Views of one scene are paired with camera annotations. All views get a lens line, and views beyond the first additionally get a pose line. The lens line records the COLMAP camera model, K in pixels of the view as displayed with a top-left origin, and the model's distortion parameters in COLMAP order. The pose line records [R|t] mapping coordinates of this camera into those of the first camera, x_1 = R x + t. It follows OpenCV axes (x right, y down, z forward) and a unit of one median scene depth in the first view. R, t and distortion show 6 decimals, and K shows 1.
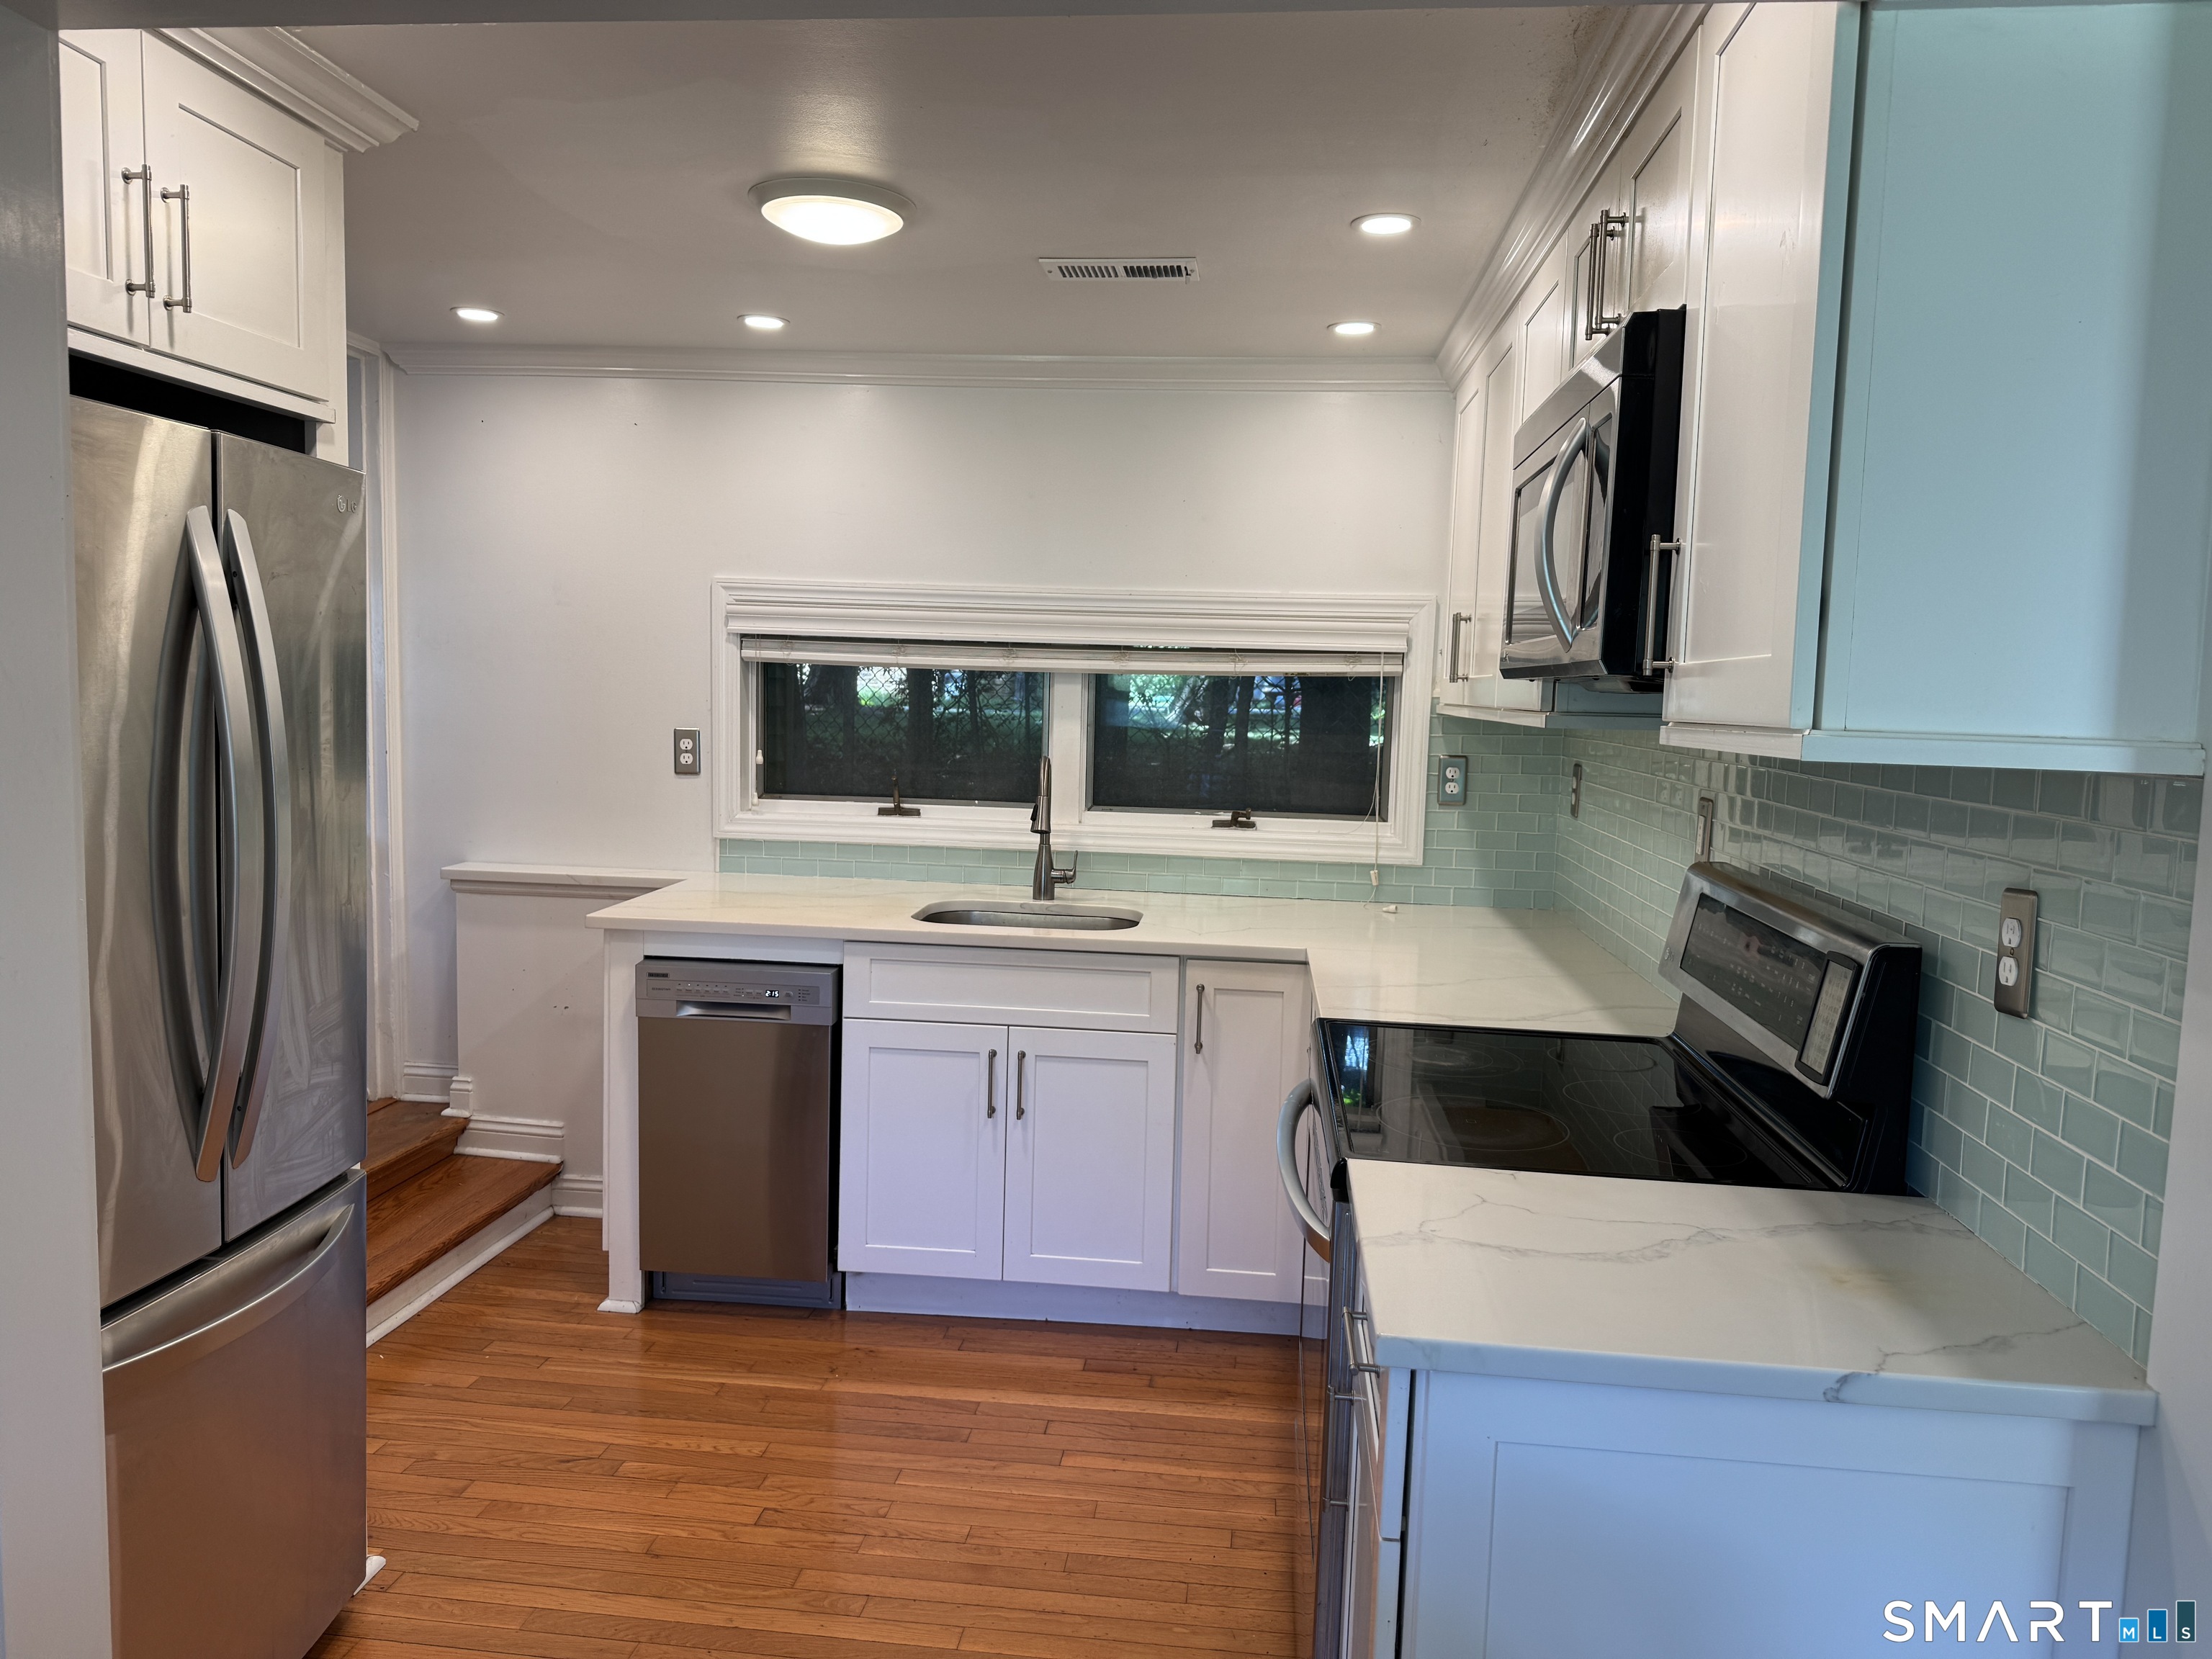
lens RADIAL K [[1558.8, 0, 1115.0], [0, 1558.8, 821.8], [0, 0, 1]] dist [0.010227, -0.004041]
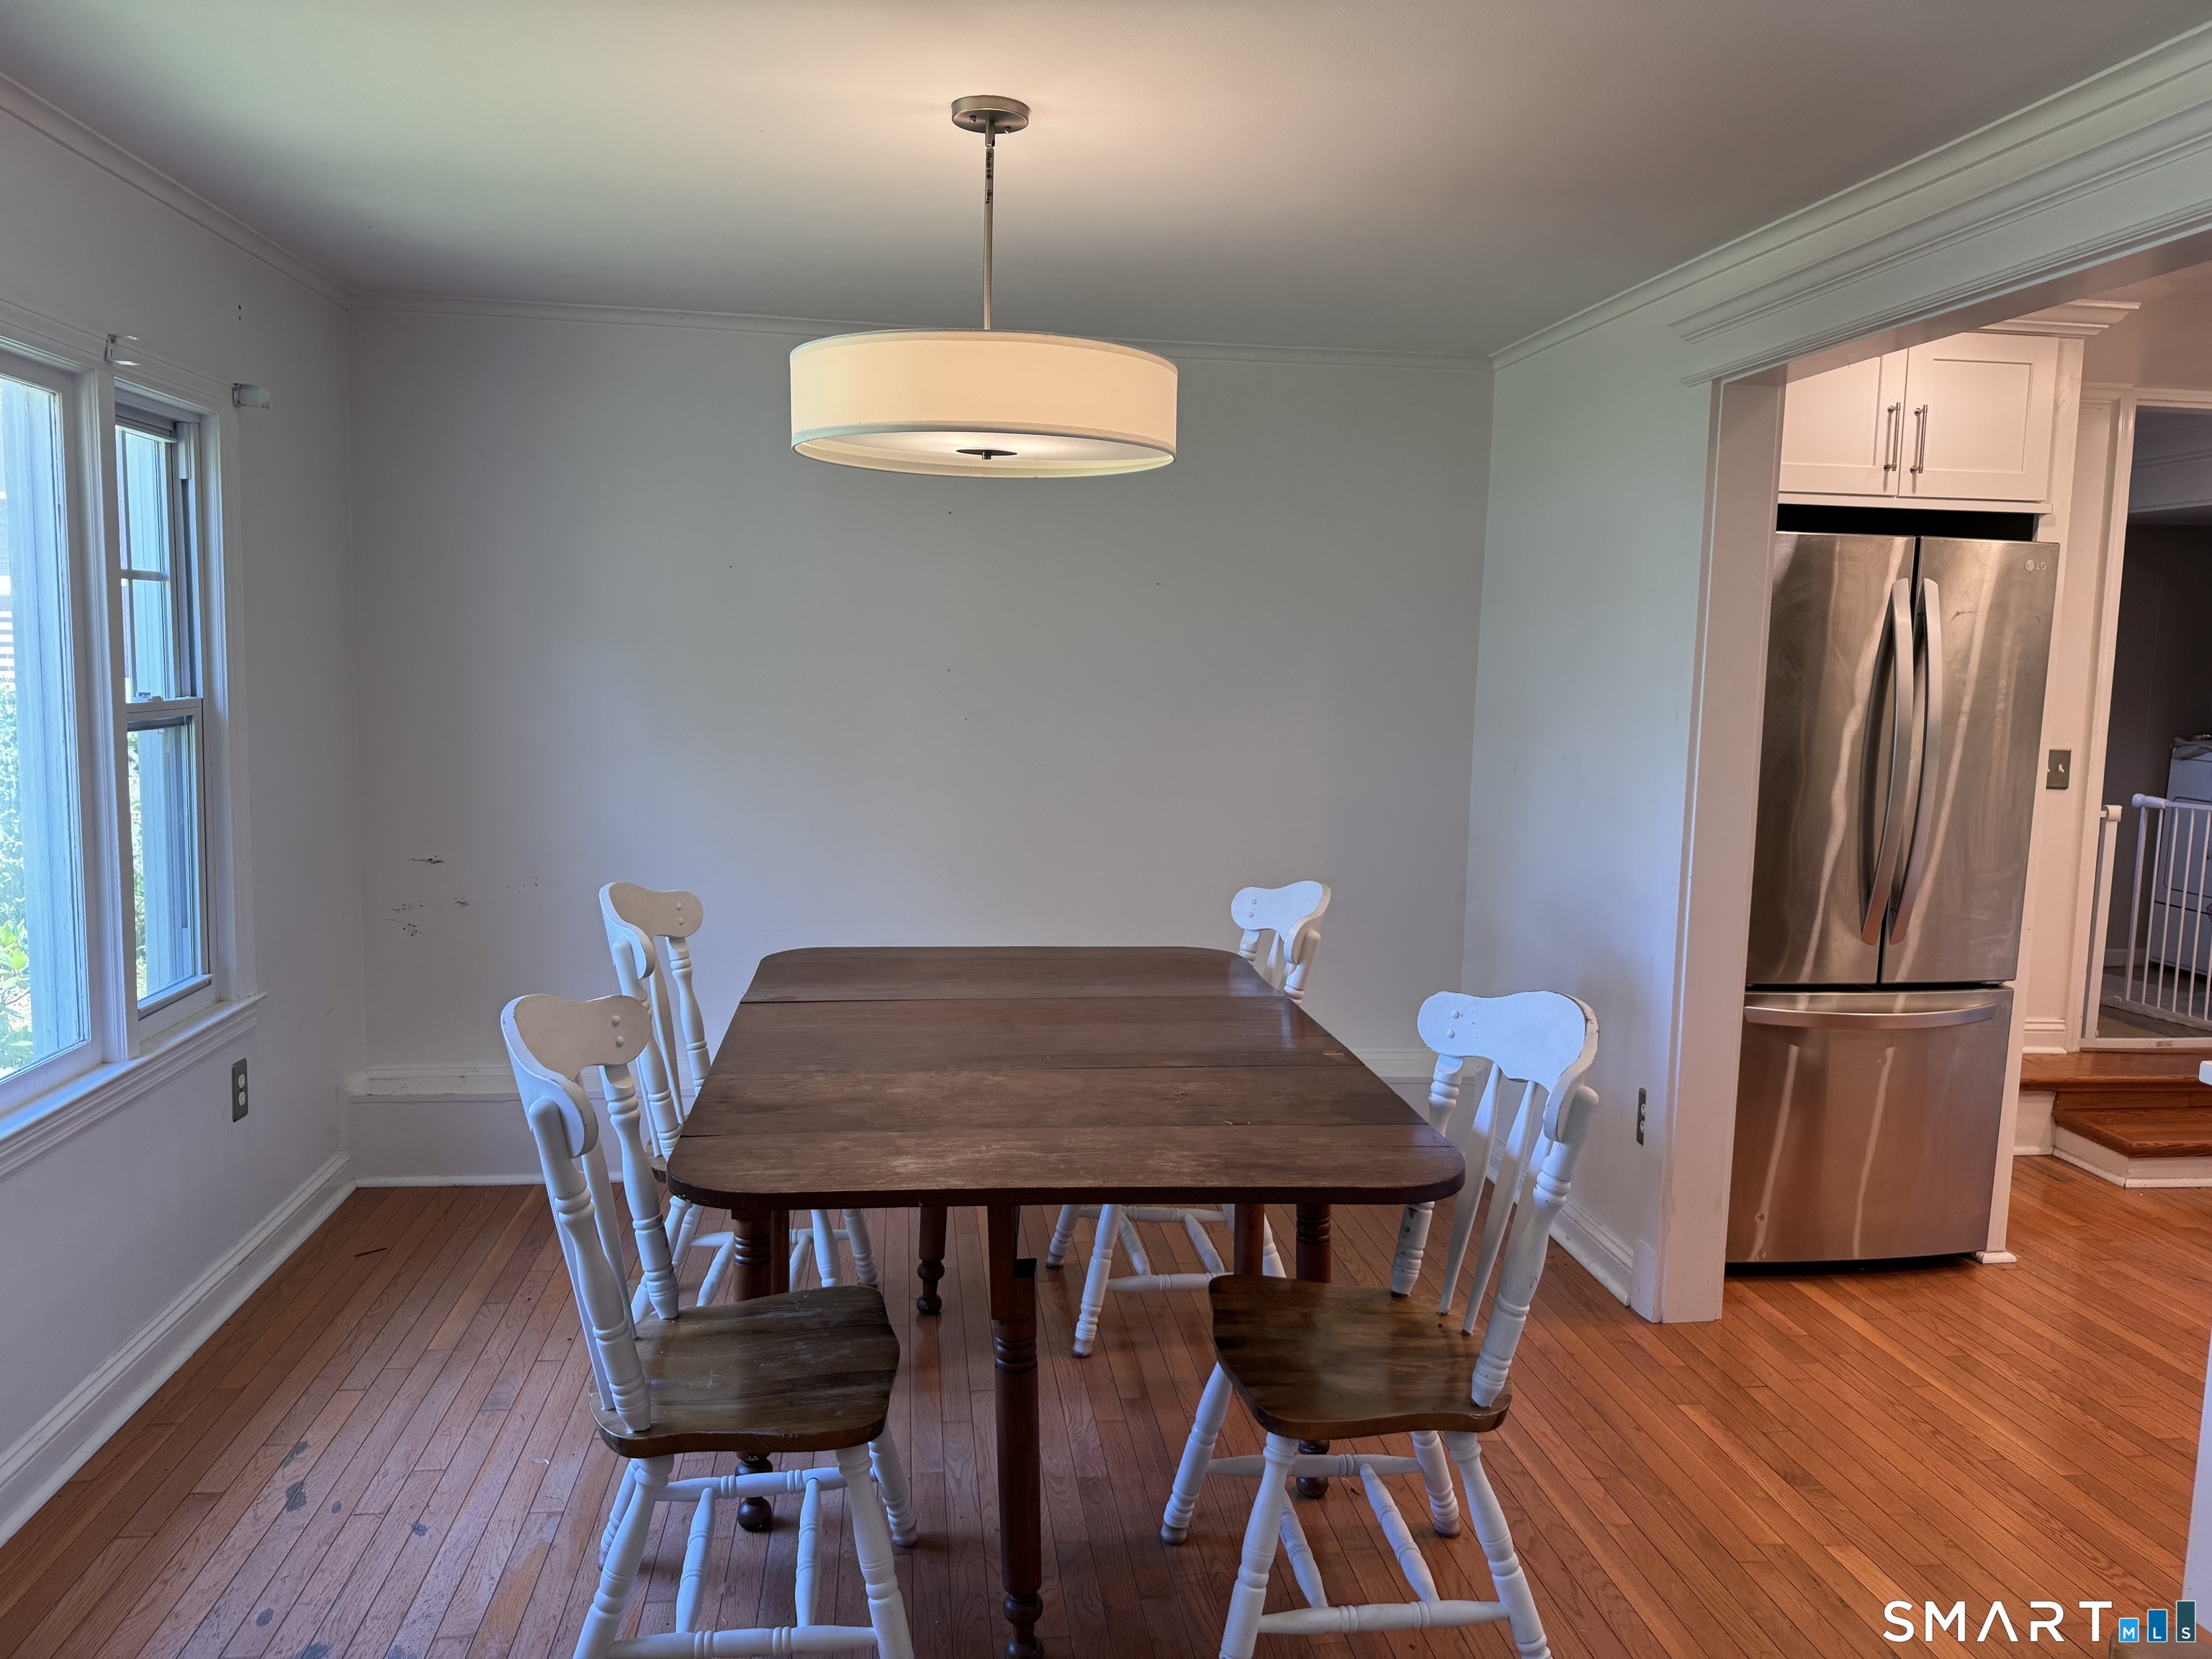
lens RADIAL K [[1558.8, 0, 1109.4], [0, 1558.8, 824.1], [0, 0, 1]] dist [0.010227, -0.004041]
pose [[0.239363, 0.081350, -0.967516, 0.980824], [-0.104275, 0.992874, 0.057684, 0.076686], [0.965315, 0.087081, 0.246140, -0.333090]]
